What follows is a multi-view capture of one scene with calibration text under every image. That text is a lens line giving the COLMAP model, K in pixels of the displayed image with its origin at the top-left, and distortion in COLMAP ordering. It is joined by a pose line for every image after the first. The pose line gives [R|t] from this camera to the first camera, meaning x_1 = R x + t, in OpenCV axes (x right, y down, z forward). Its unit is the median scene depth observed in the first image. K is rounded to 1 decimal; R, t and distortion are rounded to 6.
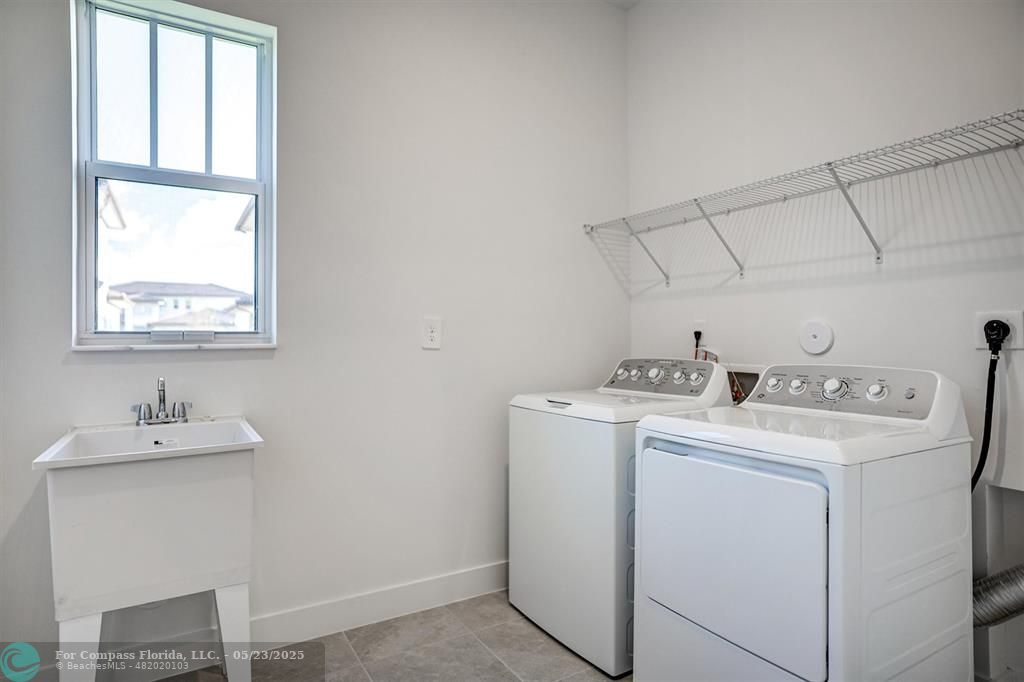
lens RADIAL K [[564.1, 0, 509.7], [0, 564.1, 341.9], [0, 0, 1]] dist [-0.001856, -0.000175]
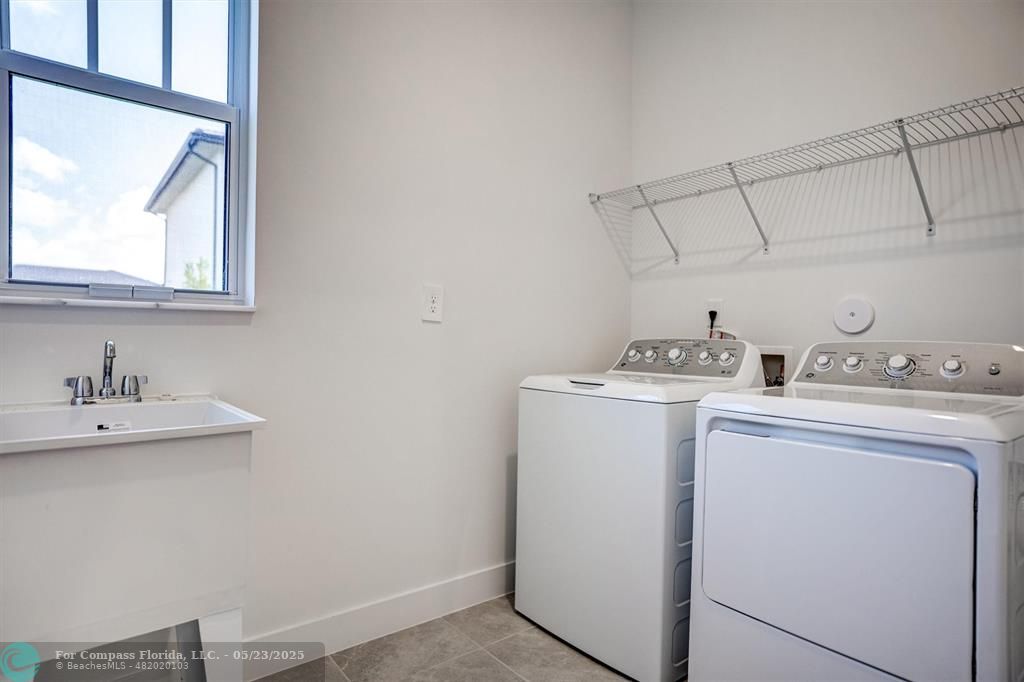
lens RADIAL K [[565.0, 0, 513.1], [0, 565.0, 344.8], [0, 0, 1]] dist [-0.002552, 0.001114]
pose [[0.991187, 0.014792, 0.131642, -0.140362], [-0.016027, 0.999837, 0.008324, 0.041610], [-0.131497, -0.010361, 0.991262, 0.137734]]
